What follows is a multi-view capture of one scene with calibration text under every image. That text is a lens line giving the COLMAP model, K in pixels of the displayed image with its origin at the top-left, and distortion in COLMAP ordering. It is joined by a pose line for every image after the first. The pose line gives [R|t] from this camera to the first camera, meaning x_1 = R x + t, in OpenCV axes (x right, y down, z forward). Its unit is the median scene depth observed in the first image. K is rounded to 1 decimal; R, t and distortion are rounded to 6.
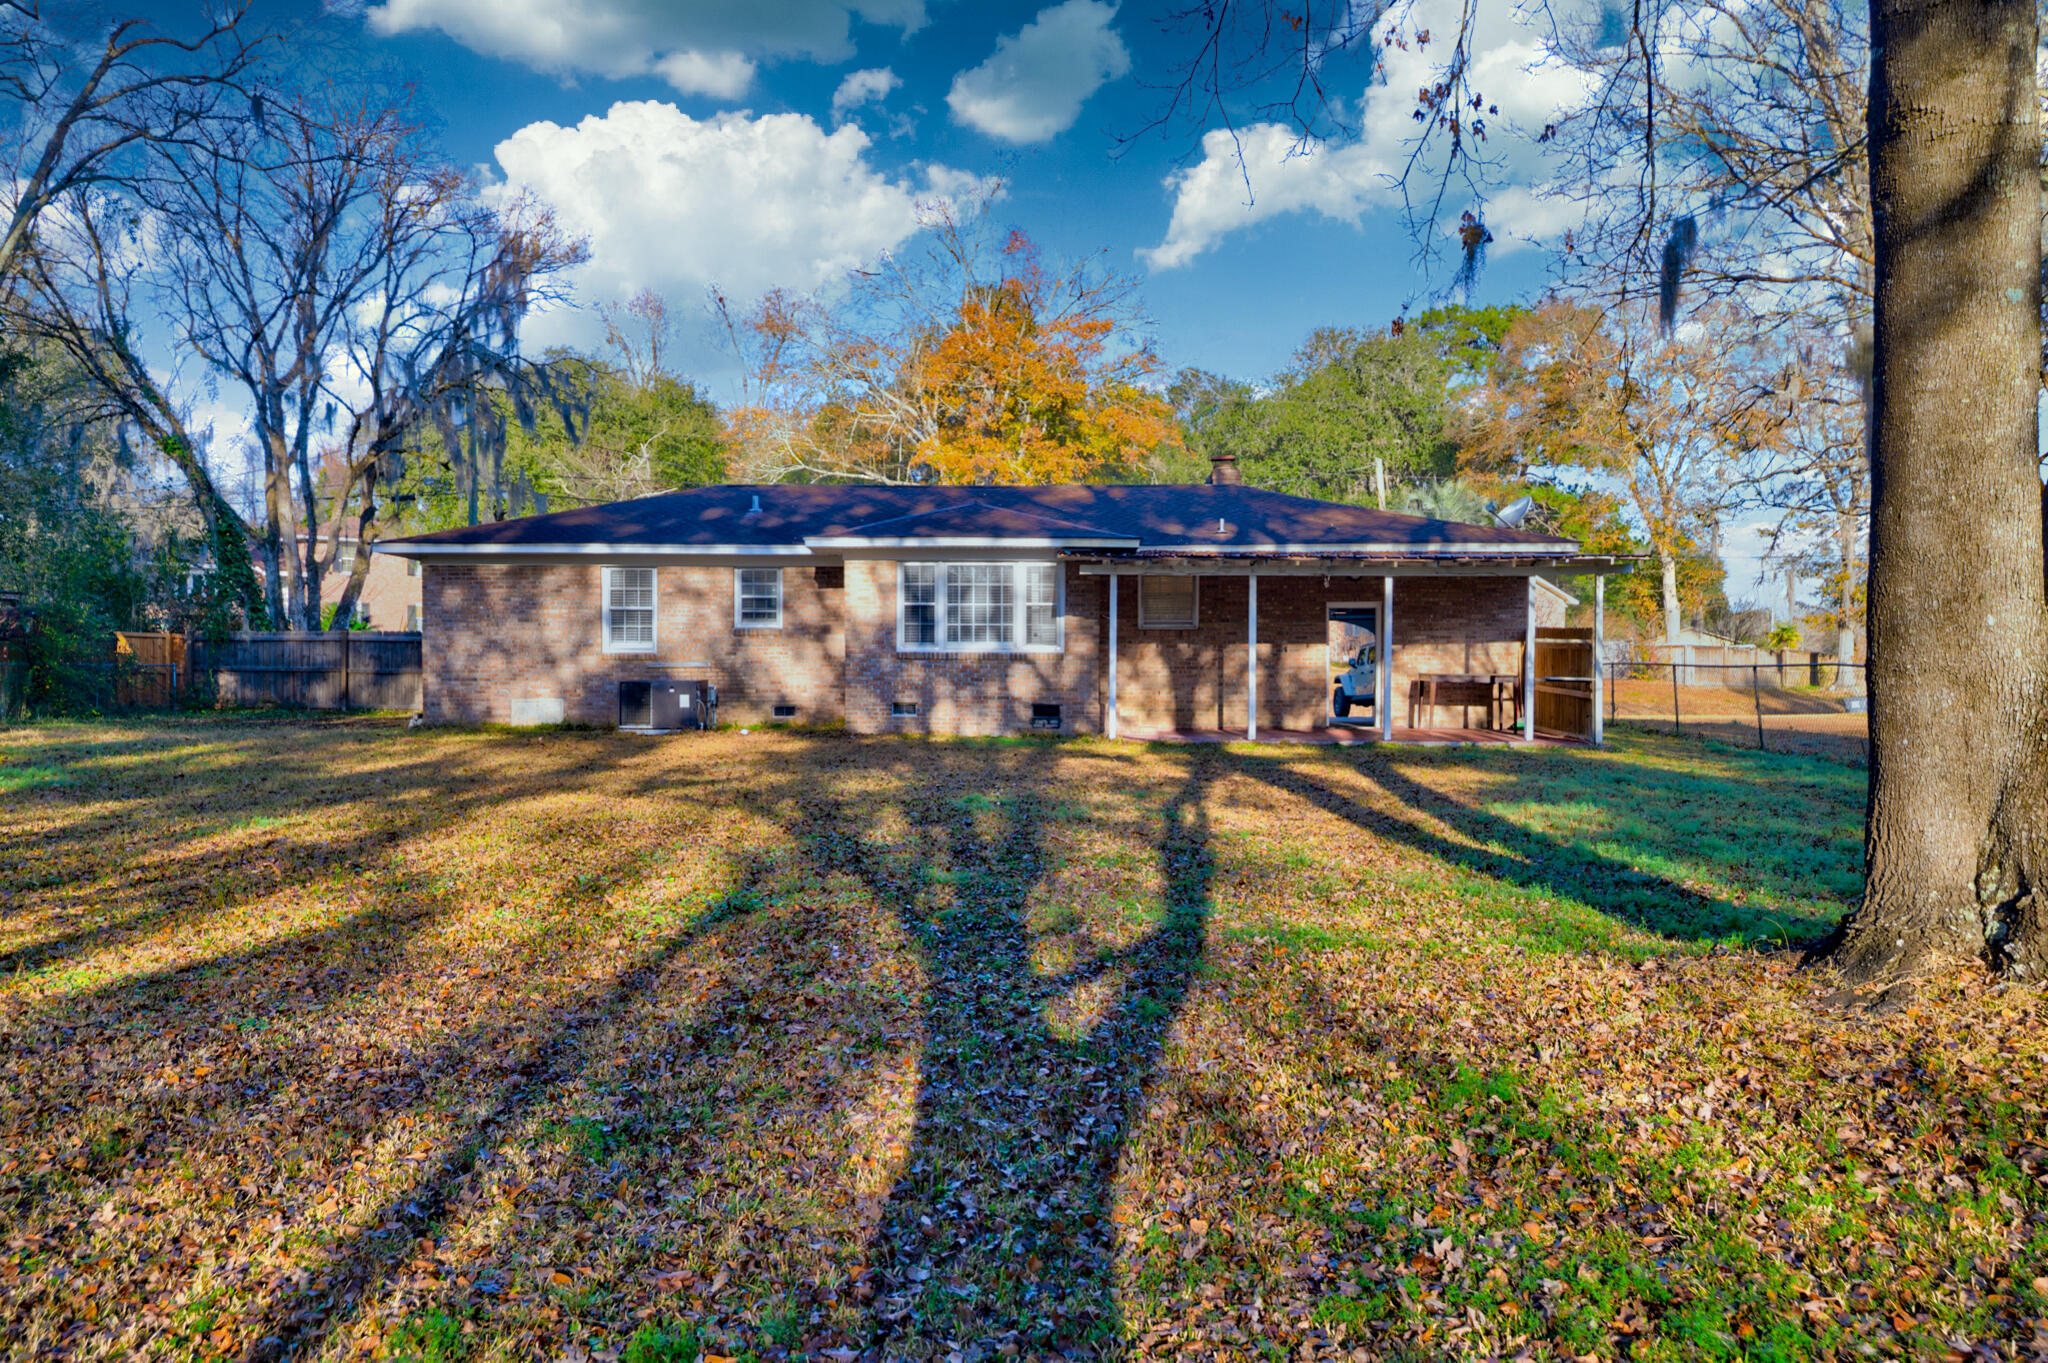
lens RADIAL K [[1549.7, 0, 1025.3], [0, 1549.7, 686.6], [0, 0, 1]] dist [0.003280, 0.000283]
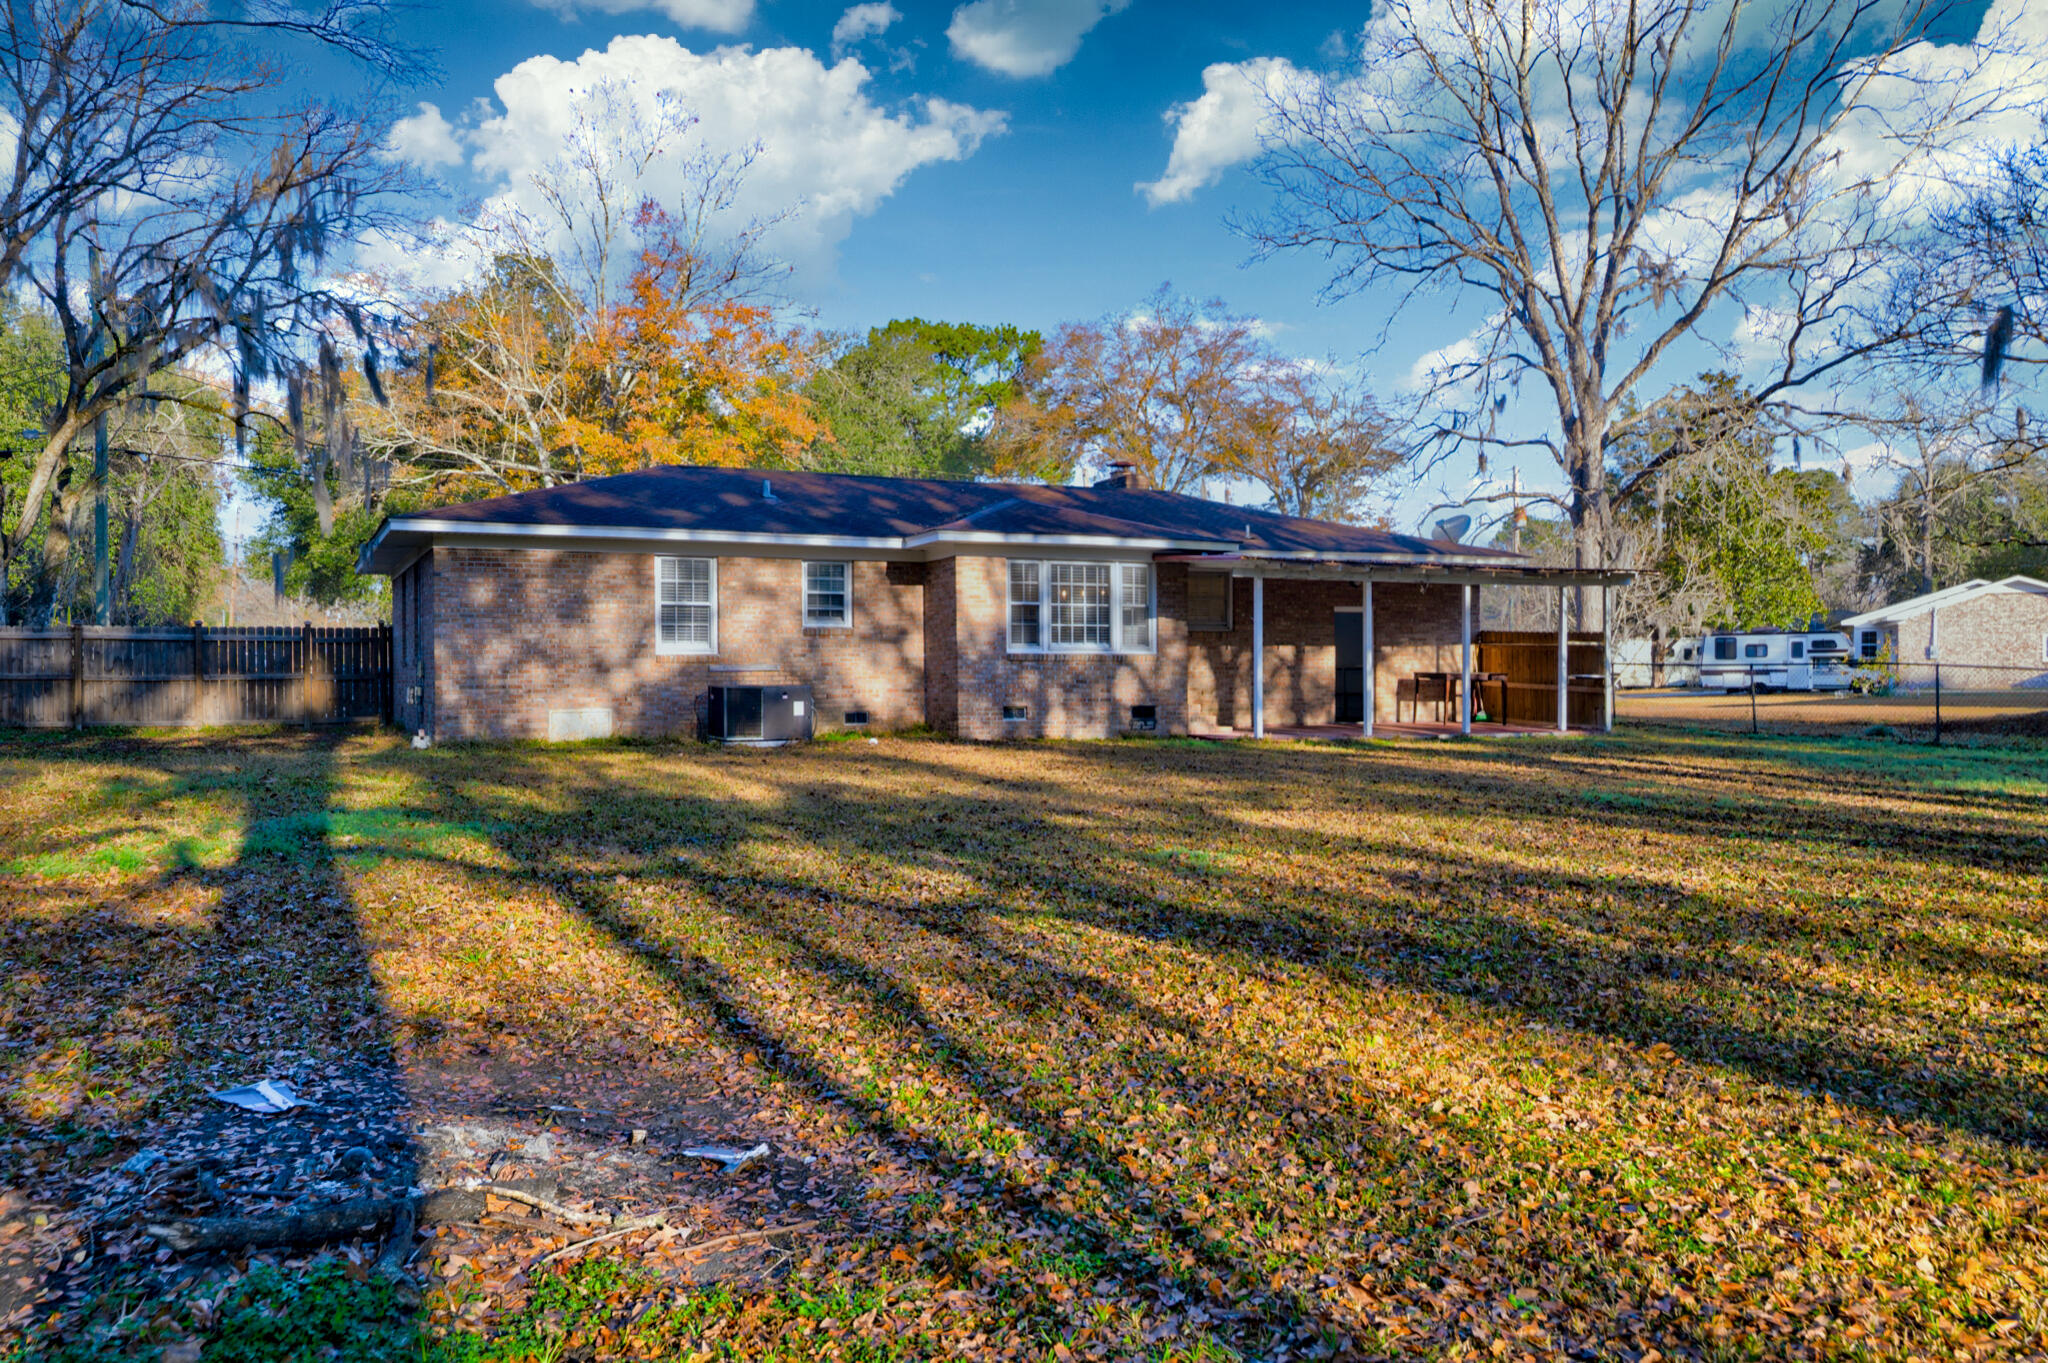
lens RADIAL K [[1549.7, 0, 1025.3], [0, 1549.7, 686.6], [0, 0, 1]] dist [0.003280, 0.000283]
pose [[0.896068, -0.013490, 0.443711, -0.473156], [0.012546, 0.999908, 0.005063, -0.007597], [-0.443739, 0.001030, 0.896156, 0.144137]]
